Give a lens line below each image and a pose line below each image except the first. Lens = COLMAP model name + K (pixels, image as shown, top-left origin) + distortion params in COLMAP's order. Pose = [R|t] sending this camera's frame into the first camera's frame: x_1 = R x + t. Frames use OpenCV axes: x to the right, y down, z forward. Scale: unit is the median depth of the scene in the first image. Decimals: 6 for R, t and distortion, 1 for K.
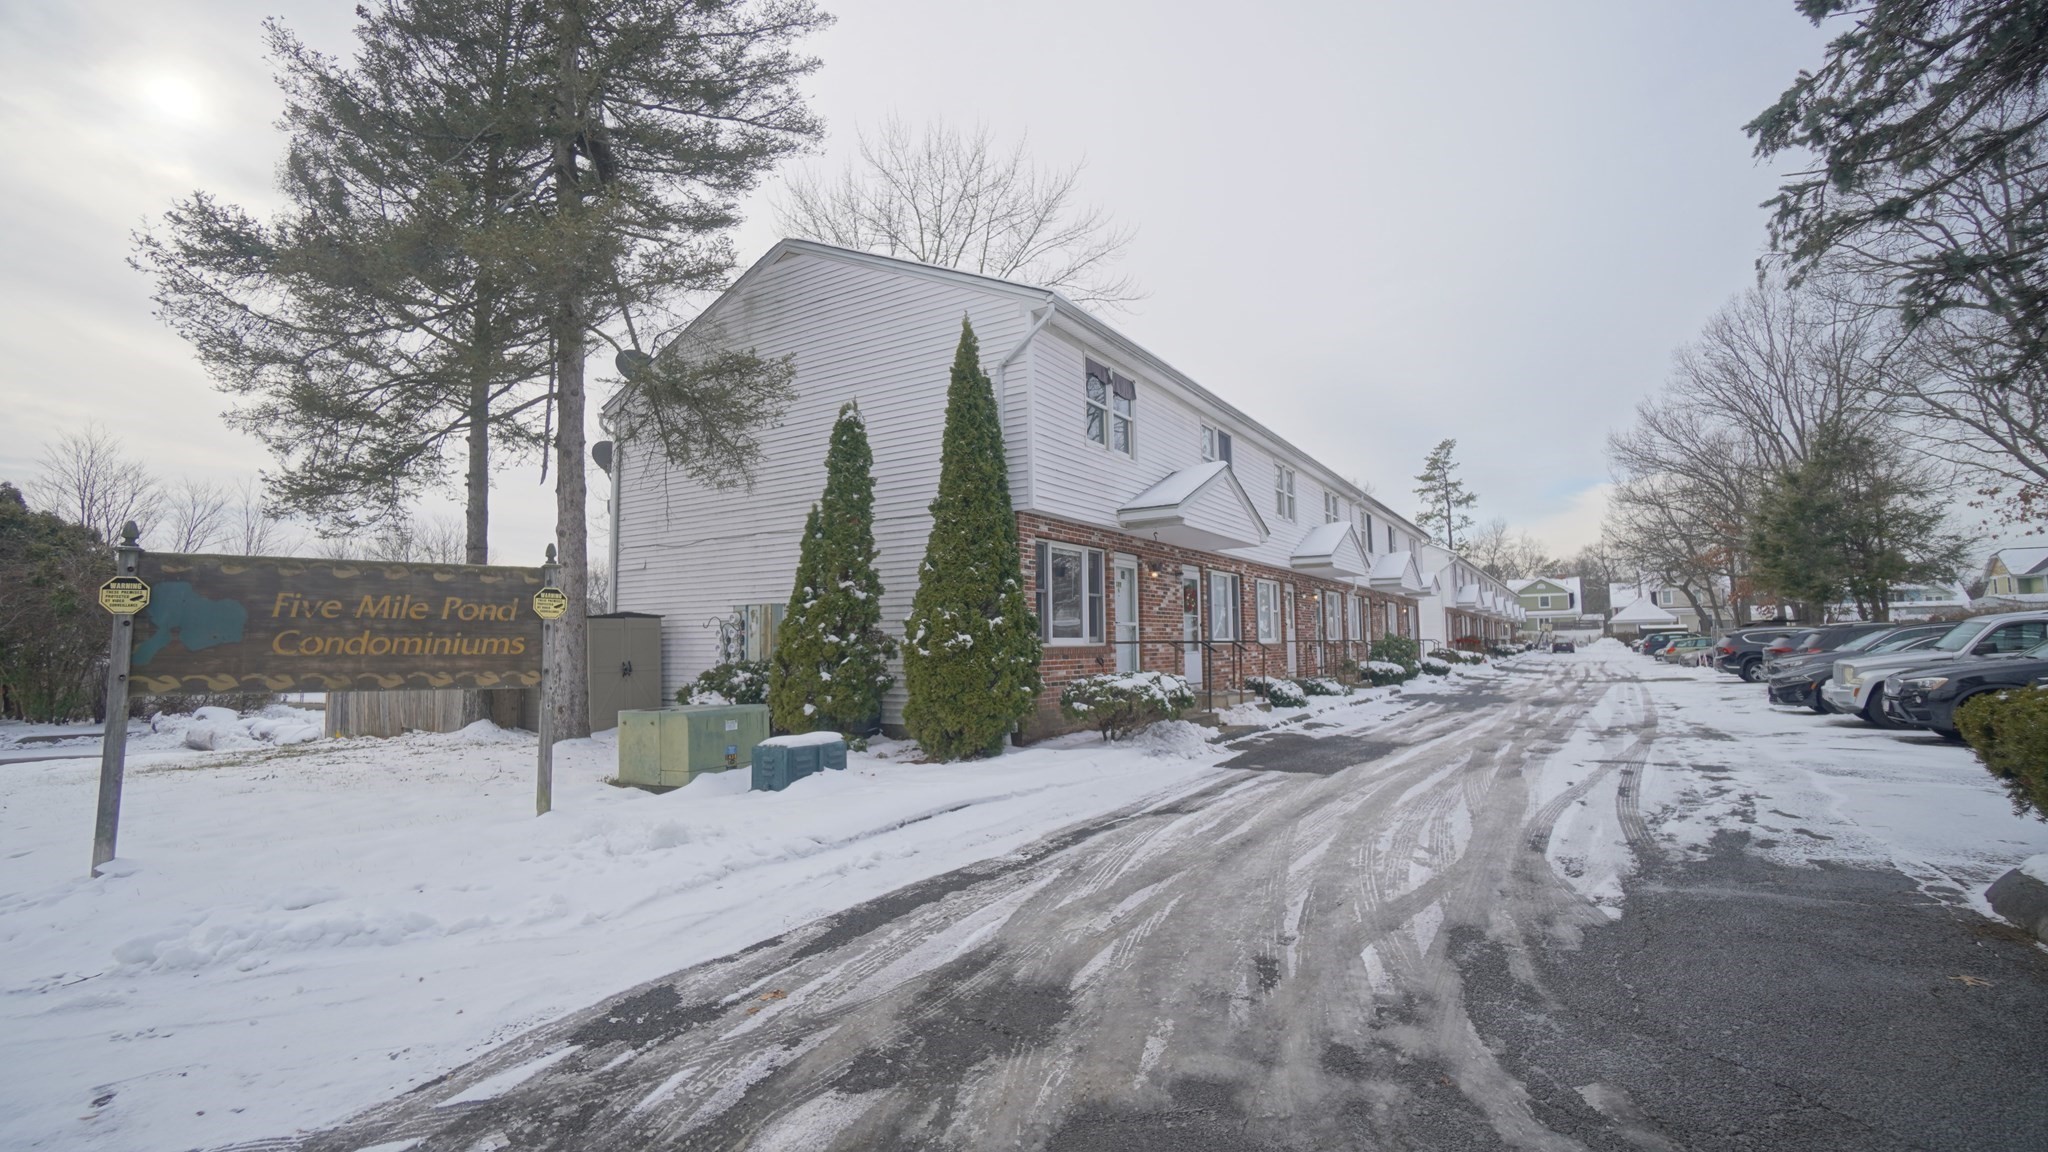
lens RADIAL K [[895.0, 0, 1004.5], [0, 895.0, 567.0], [0, 0, 1]] dist [-0.065728, 0.023277]
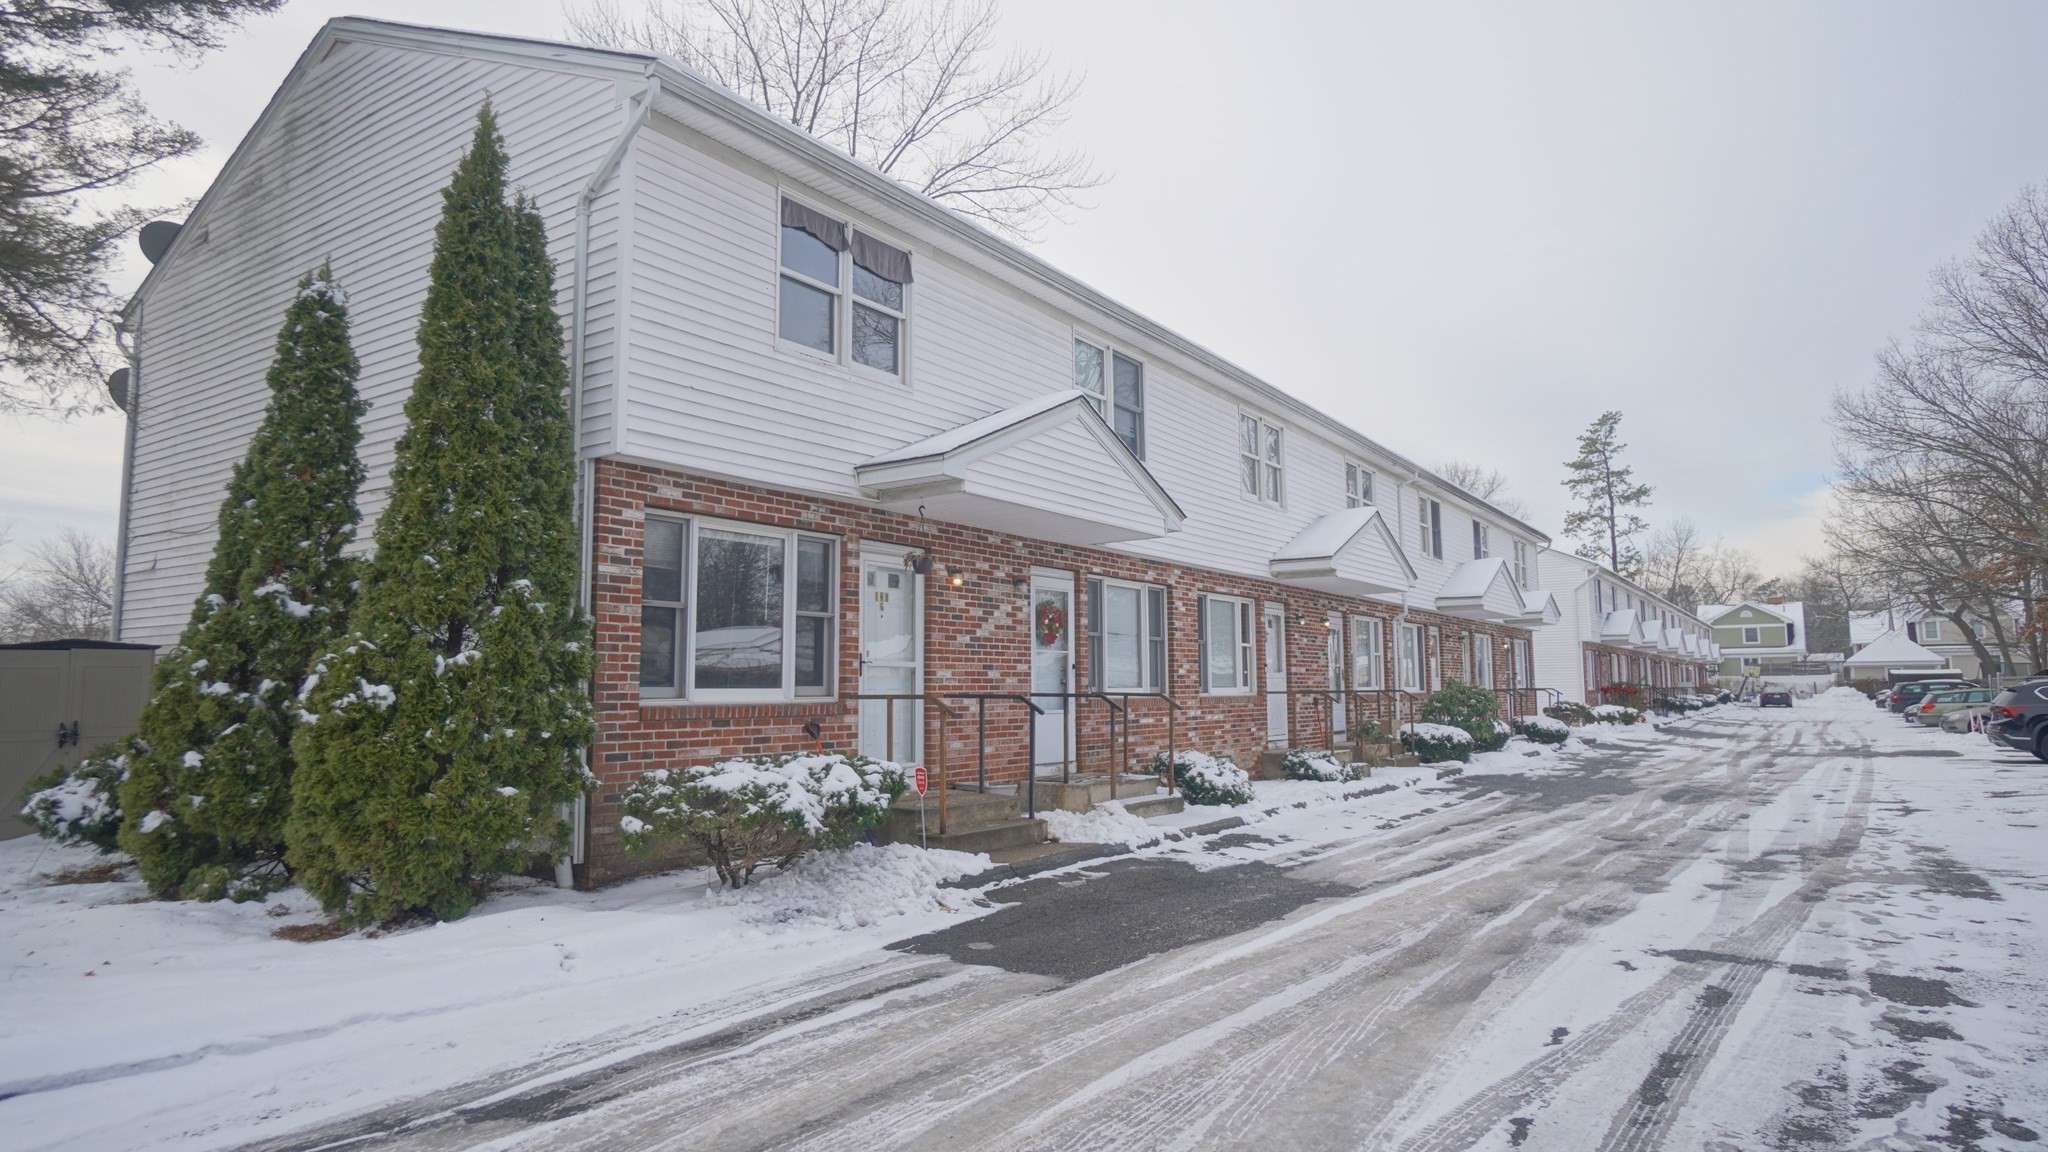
lens RADIAL K [[1168.5, 0, 990.9], [0, 1168.5, 567.2], [0, 0, 1]] dist [-0.030369, 0.022973]
pose [[0.999438, 0.003023, -0.033378, 0.264105], [-0.003567, 0.999861, -0.016265, 0.014259], [0.033324, 0.016375, 0.999310, 0.276025]]
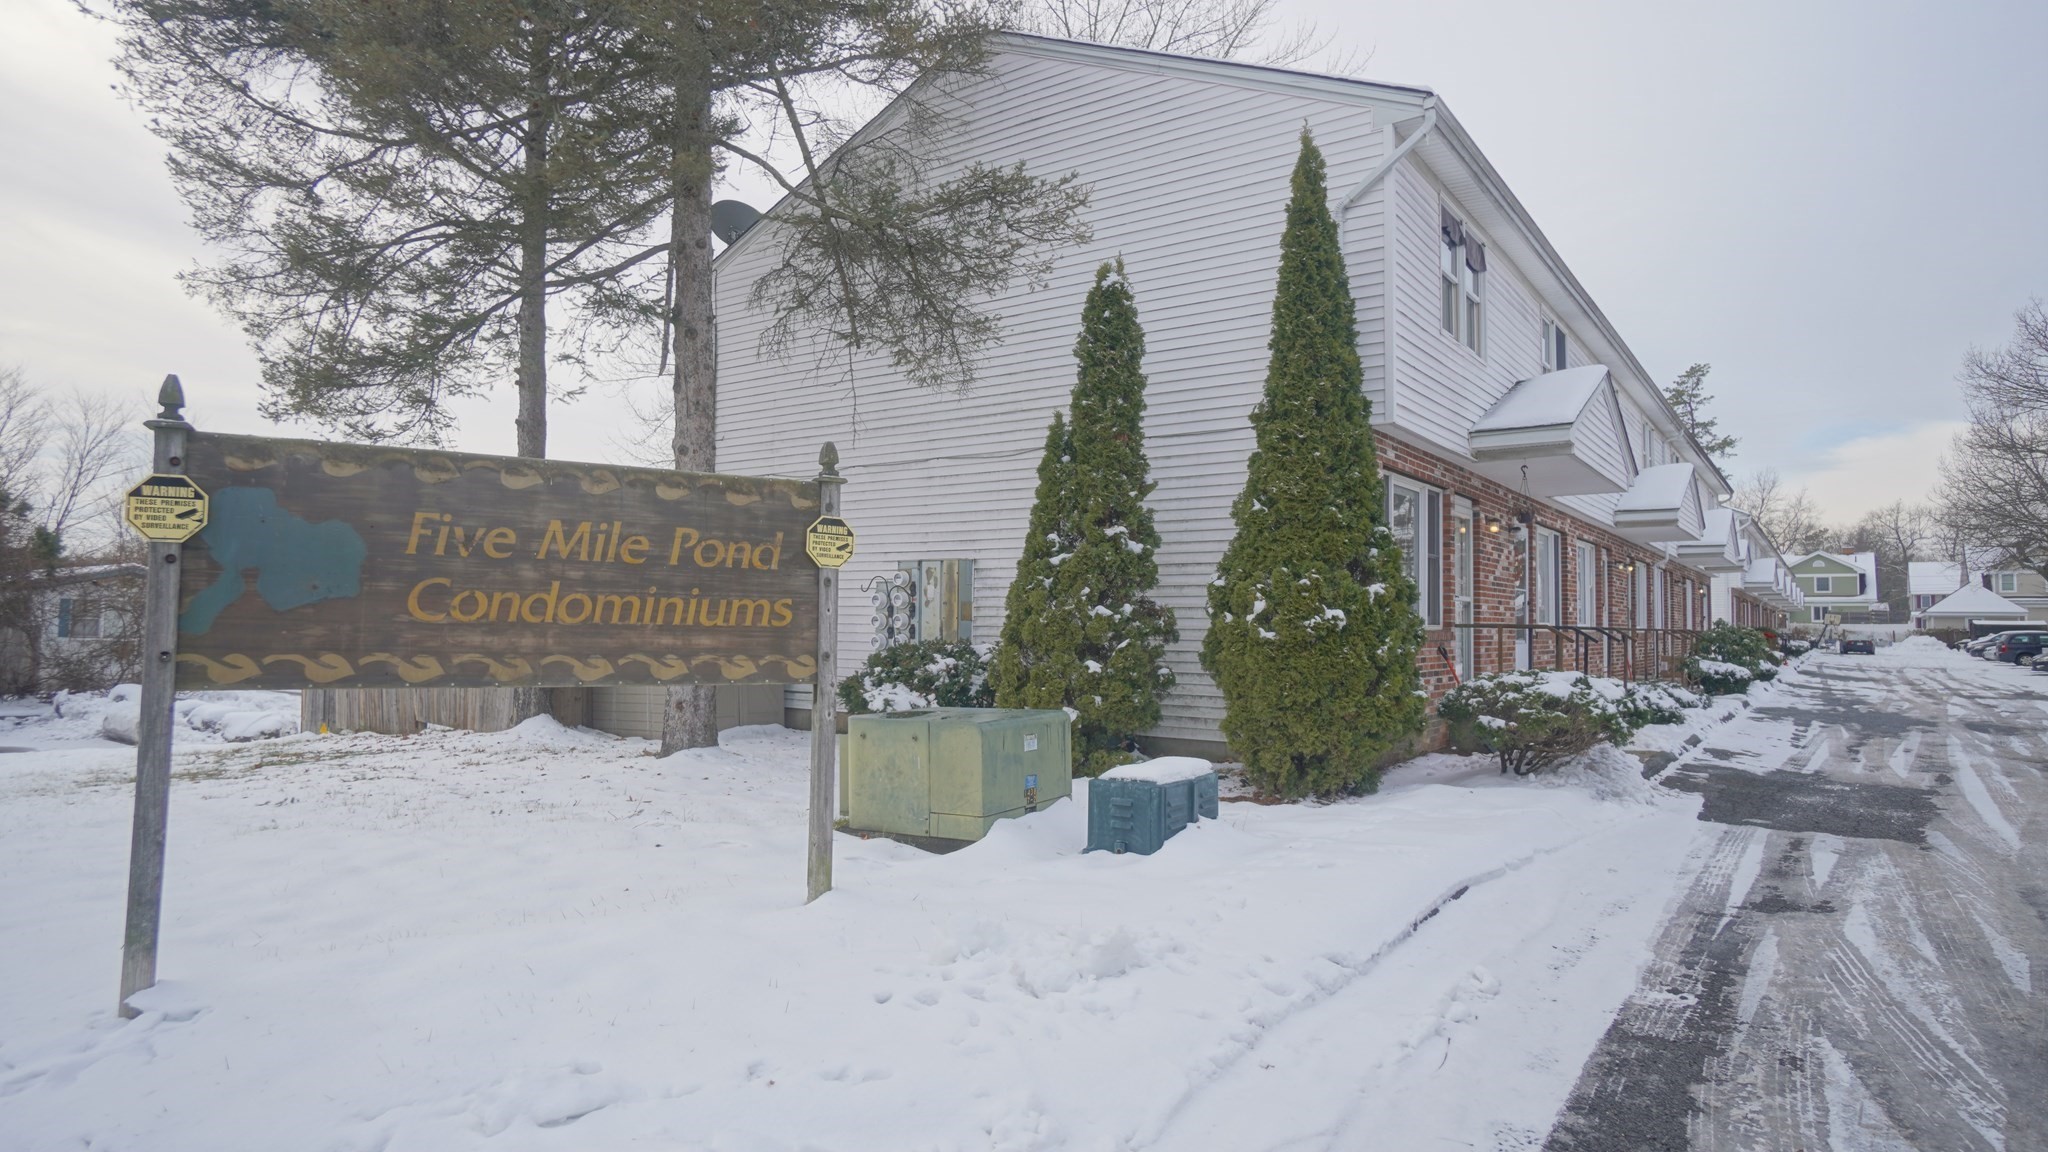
lens RADIAL K [[1132.0, 0, 1014.4], [0, 1132.0, 567.2], [0, 0, 1]] dist [-0.038431, 0.032754]
pose [[0.998068, 0.020664, -0.058589, -0.184574], [-0.018428, 0.999091, 0.038448, 0.014034], [0.059330, -0.037294, 0.997542, 0.130674]]
